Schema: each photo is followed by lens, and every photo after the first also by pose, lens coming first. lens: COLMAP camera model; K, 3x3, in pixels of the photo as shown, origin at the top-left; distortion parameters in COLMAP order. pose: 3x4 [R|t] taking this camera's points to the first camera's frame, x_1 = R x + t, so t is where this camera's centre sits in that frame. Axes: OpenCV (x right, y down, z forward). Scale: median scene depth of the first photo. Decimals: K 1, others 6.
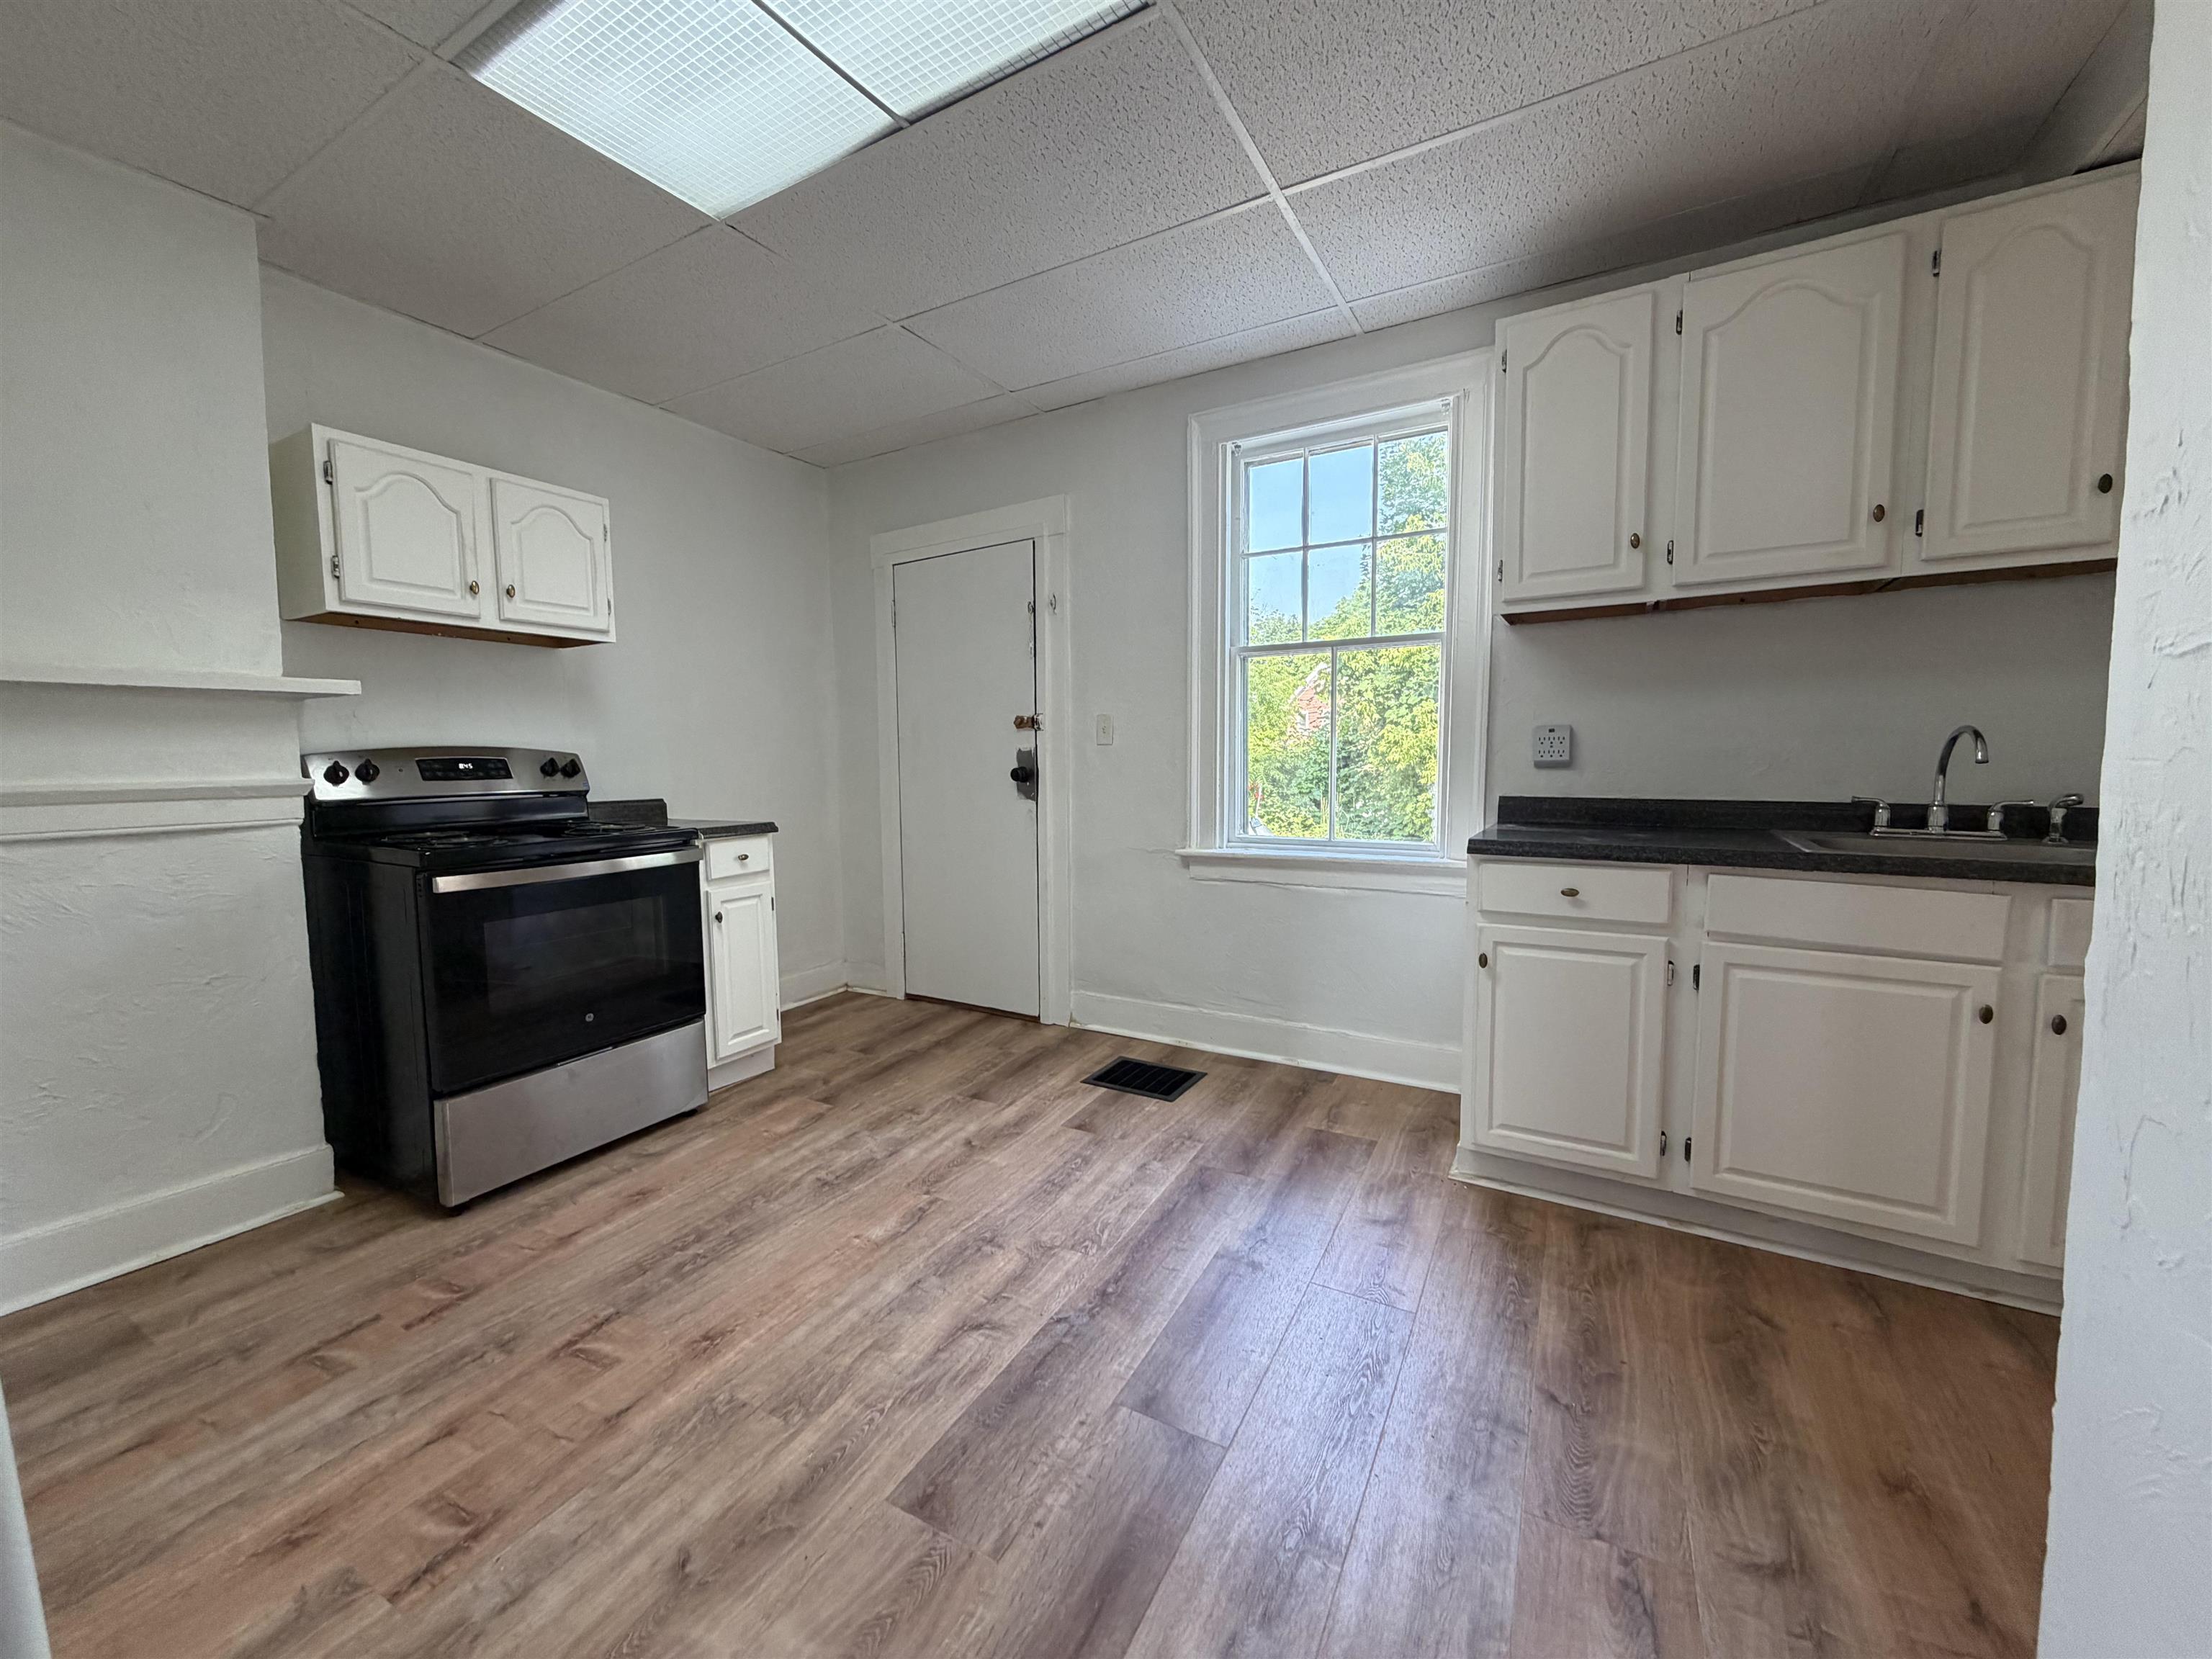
lens RADIAL K [[879.9, 0, 1096.6], [0, 879.9, 830.5], [0, 0, 1]] dist [-0.000352, 0.000584]
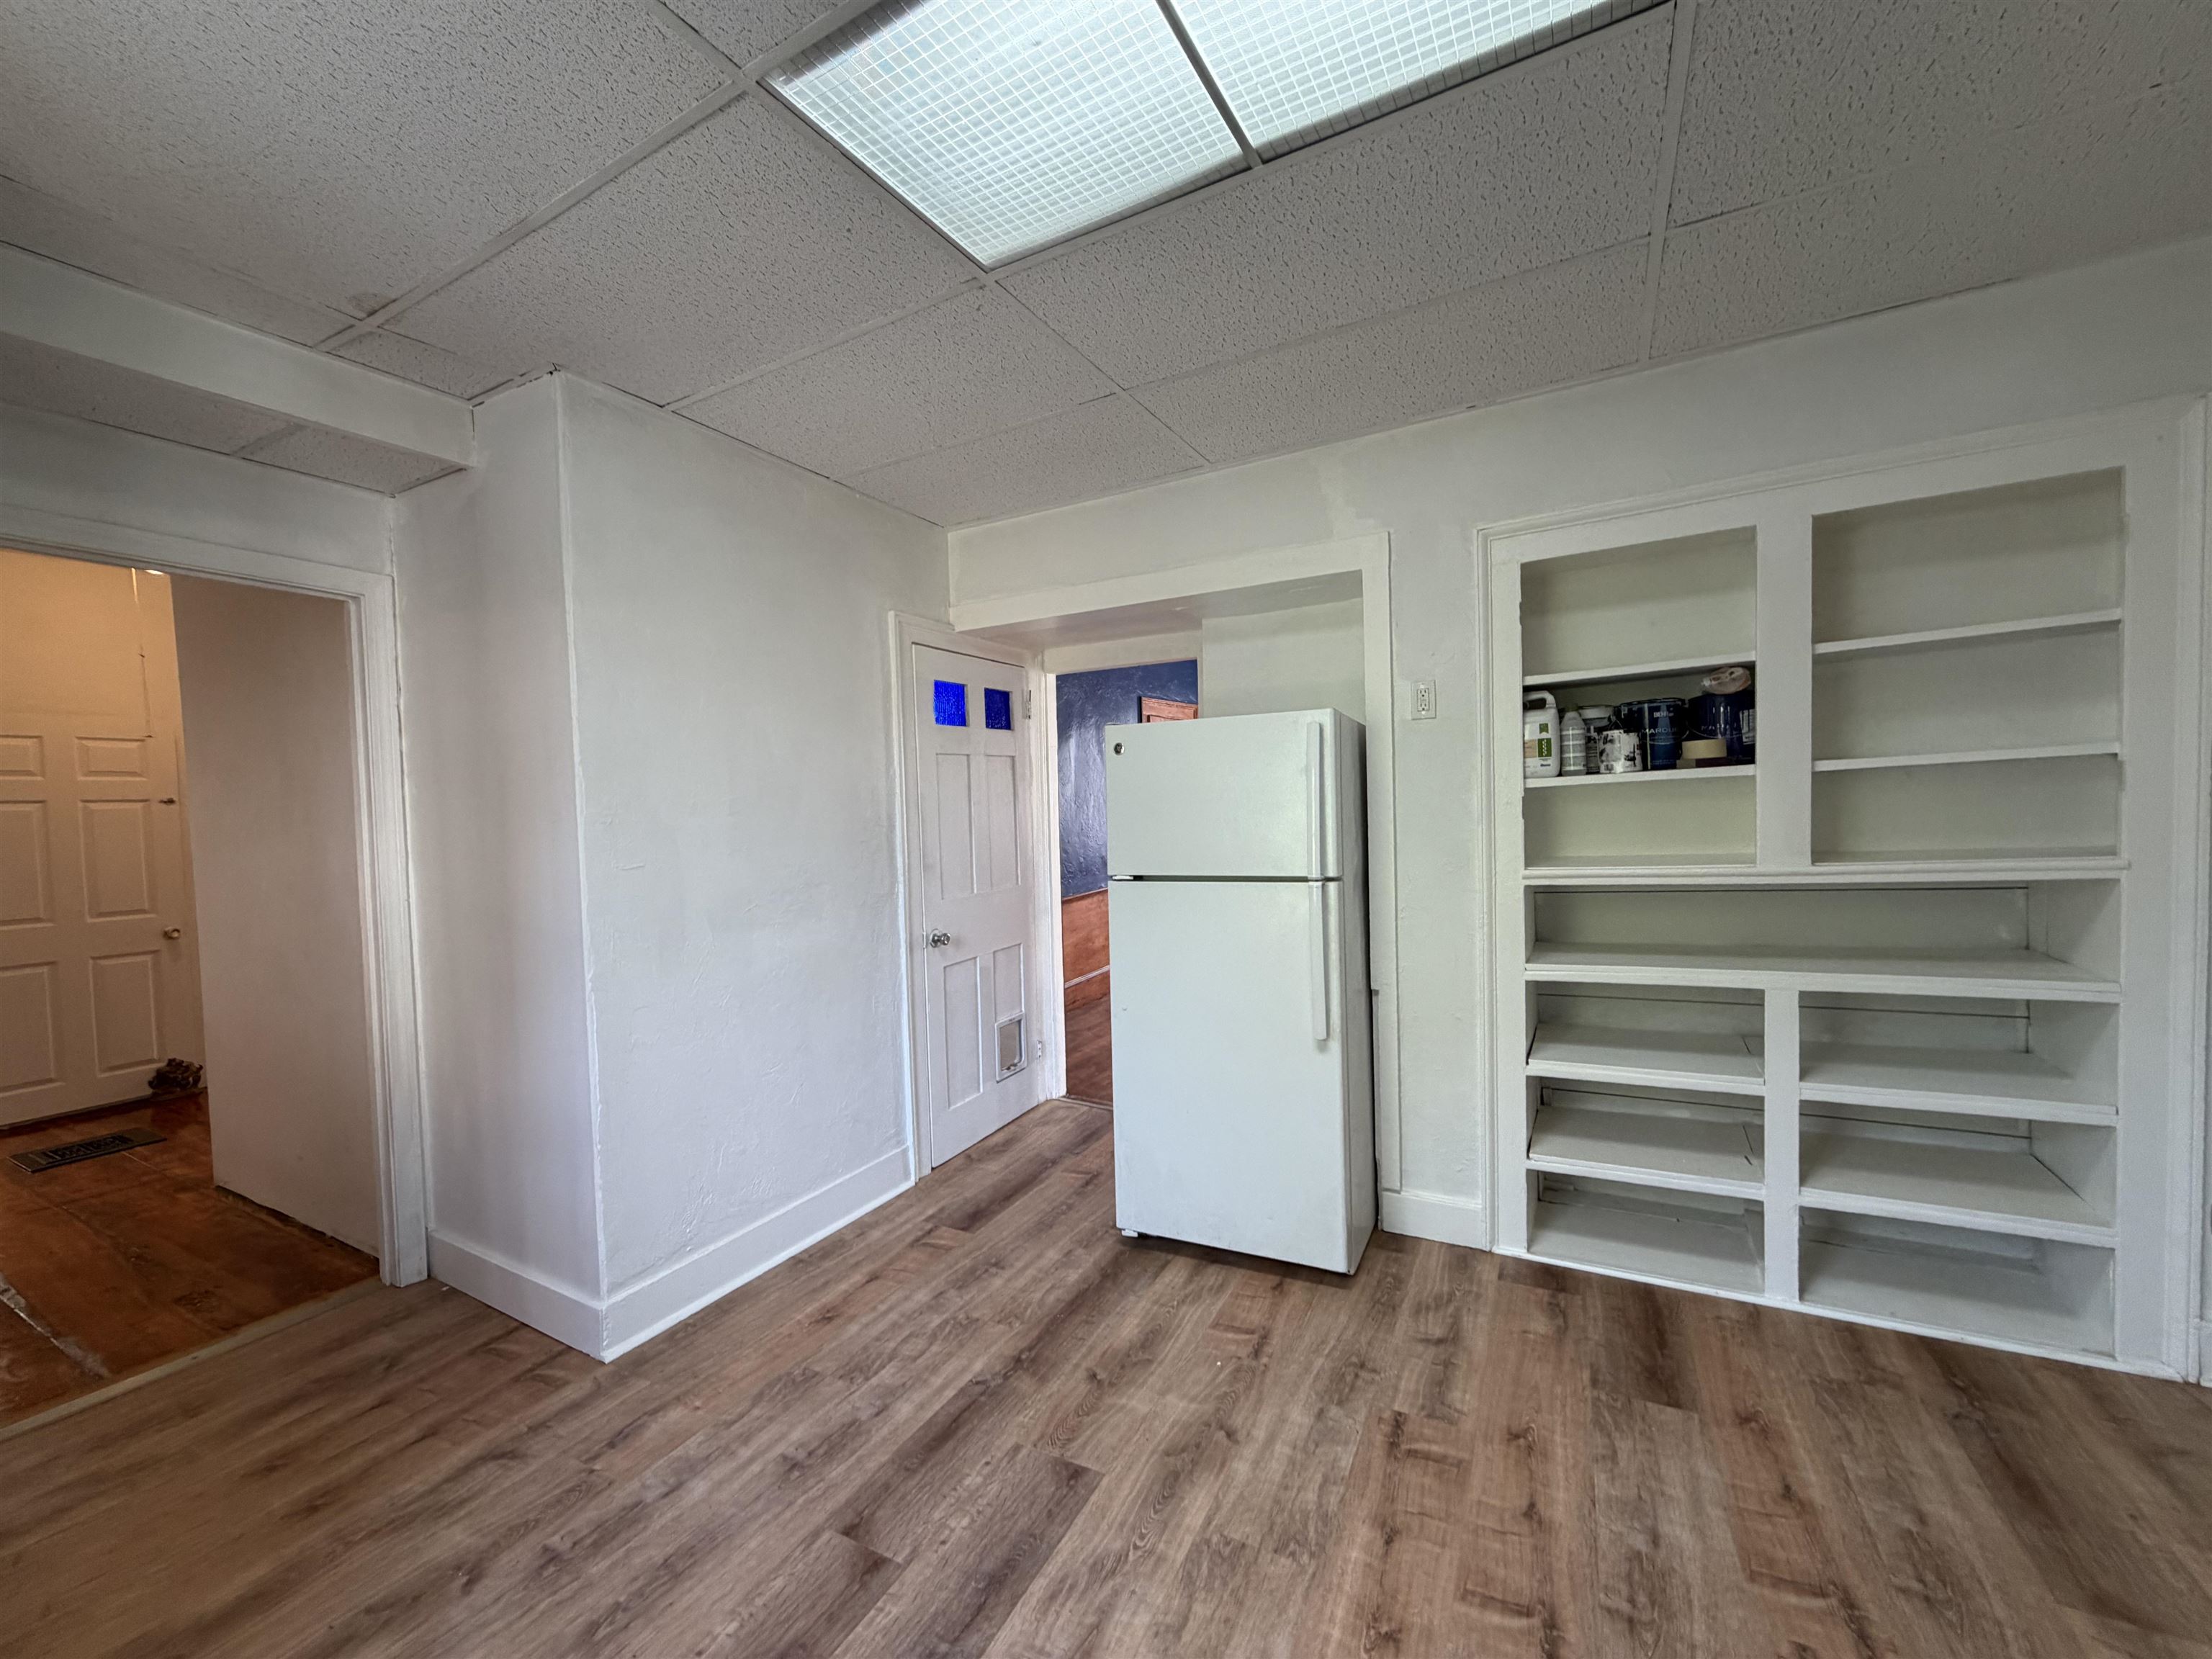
lens RADIAL K [[877.4, 0, 1096.6], [0, 877.4, 830.9], [0, 0, 1]] dist [-0.000636, 0.000340]
pose [[-0.998853, 0.043575, -0.019846, -0.152384], [0.040864, 0.991815, 0.120968, -0.212267], [0.024955, 0.120018, -0.992458, 1.364156]]
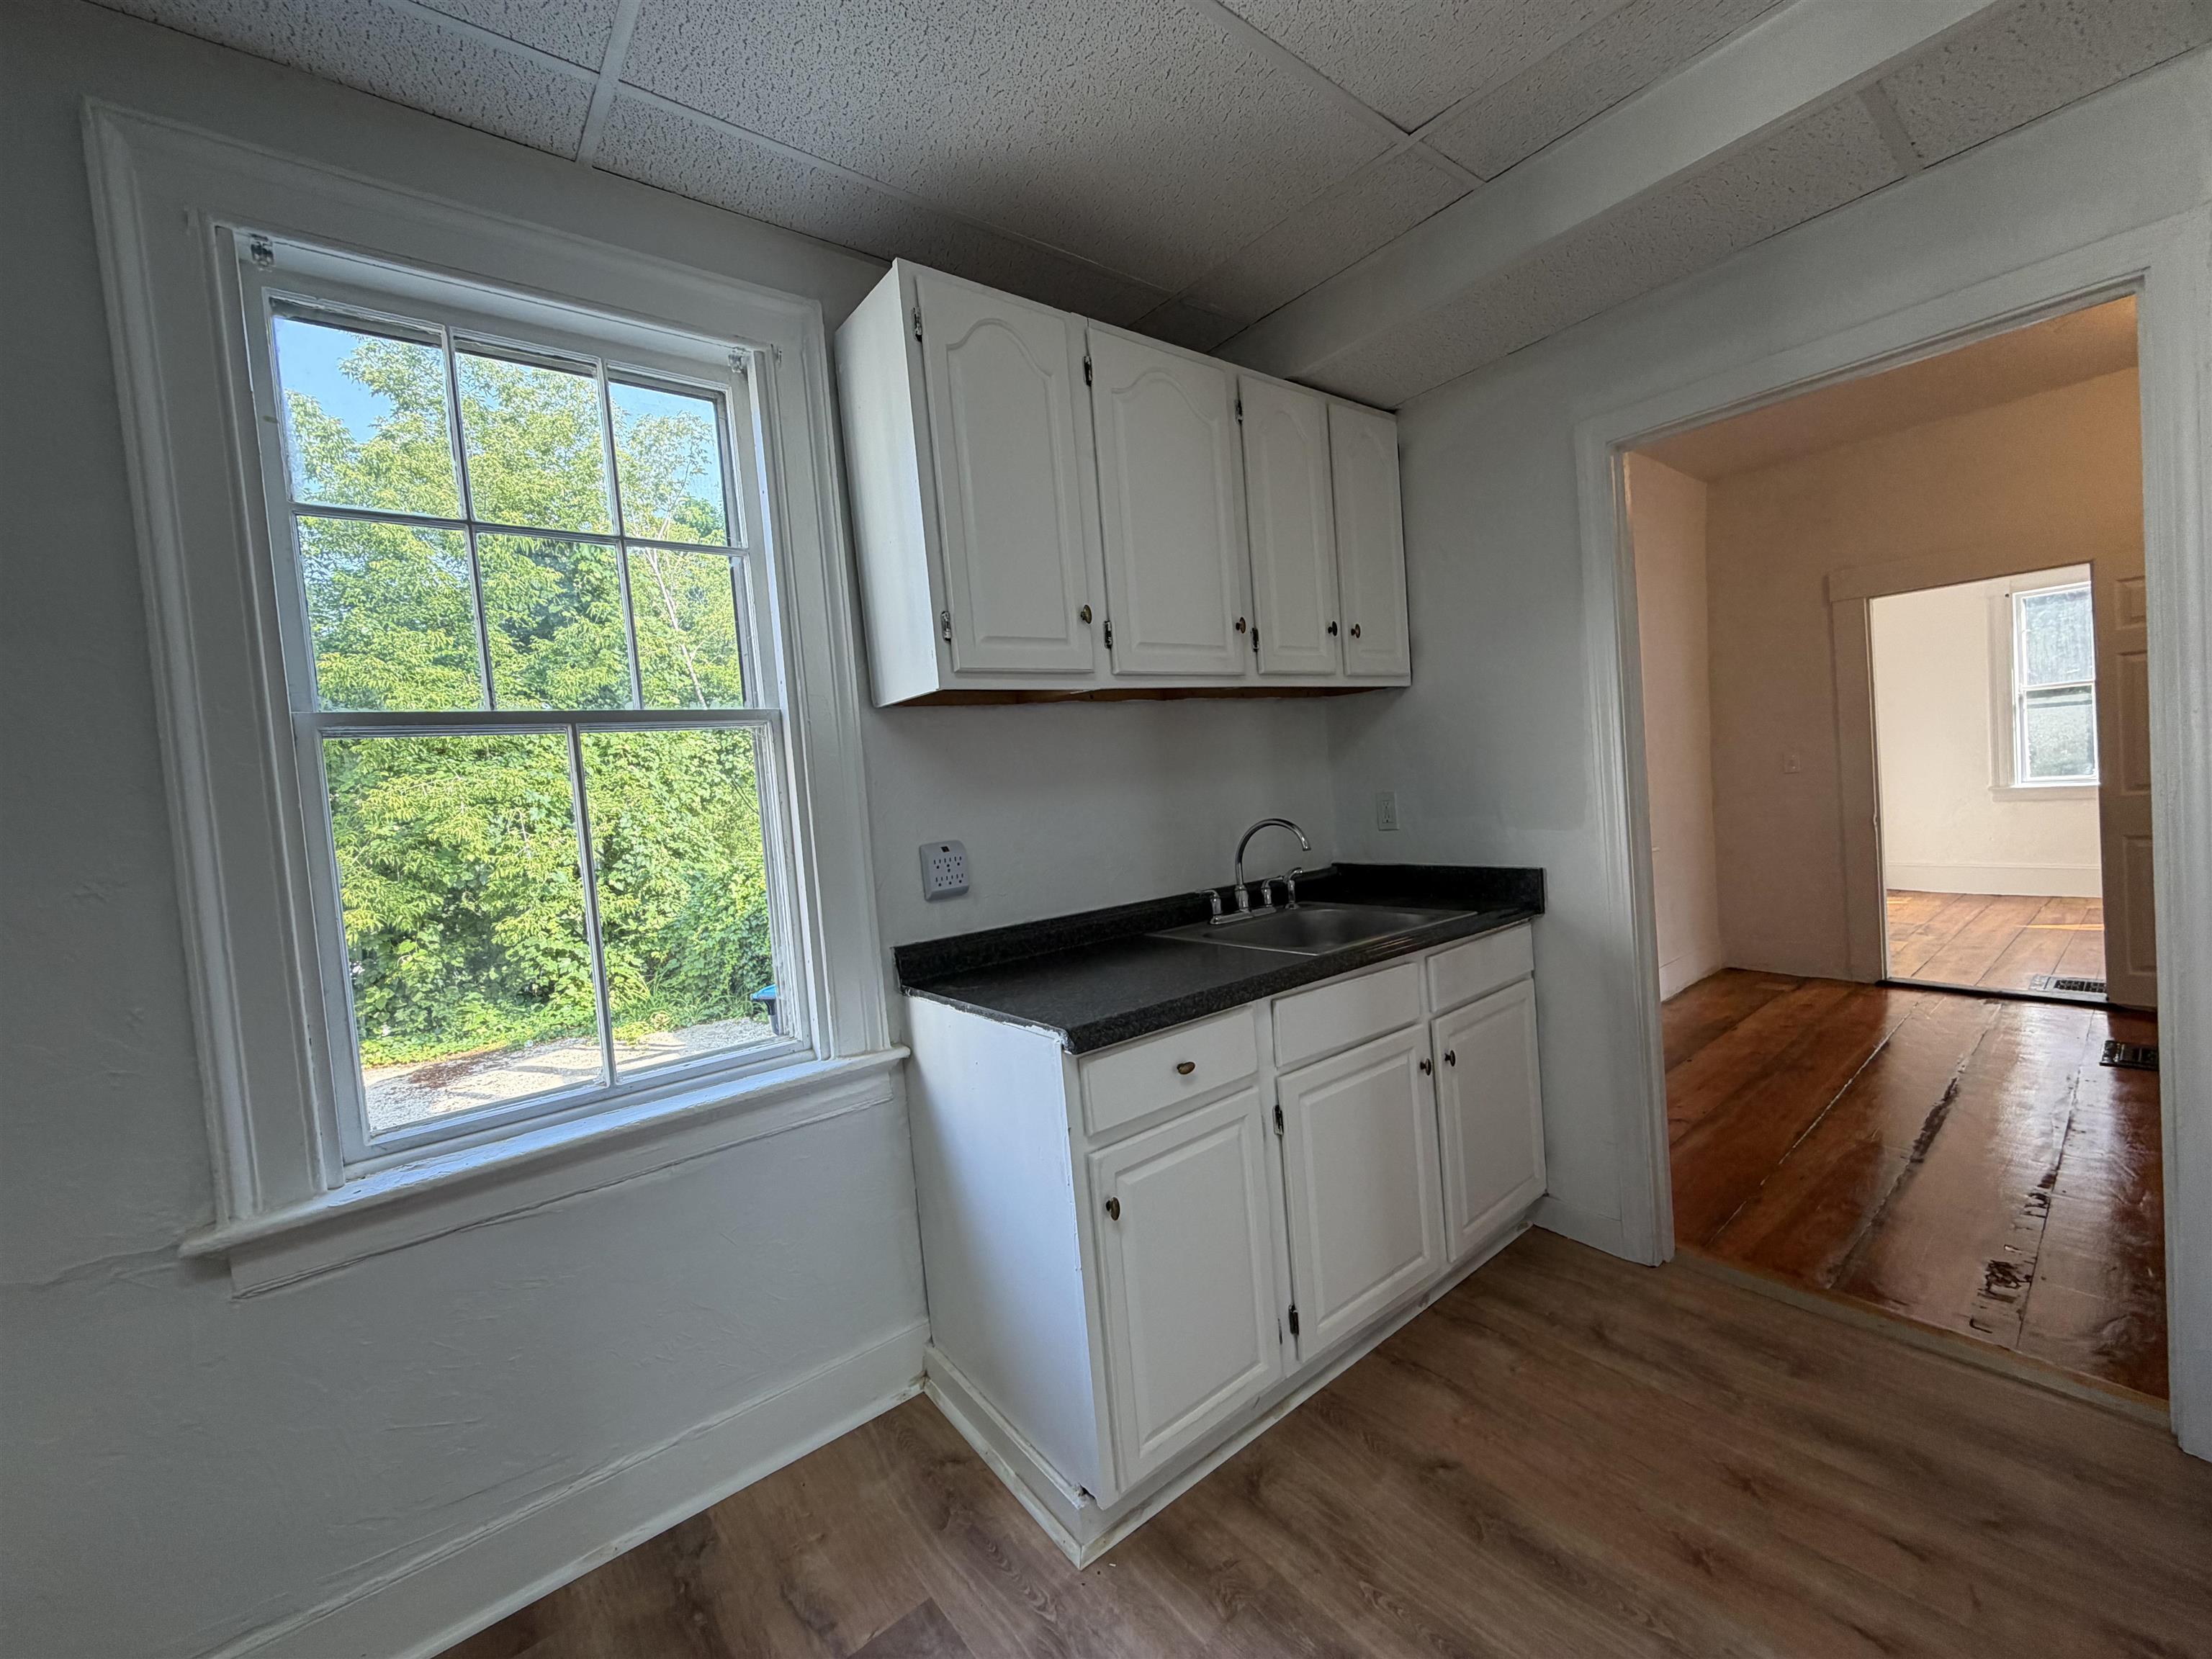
lens RADIAL K [[879.9, 0, 1096.6], [0, 879.9, 830.5], [0, 0, 1]] dist [-0.000352, 0.000584]
pose [[0.360352, -0.062108, 0.930746, -0.153354], [0.160455, 0.987036, 0.003741, -0.131660], [-0.918913, 0.147994, 0.365646, 0.716214]]
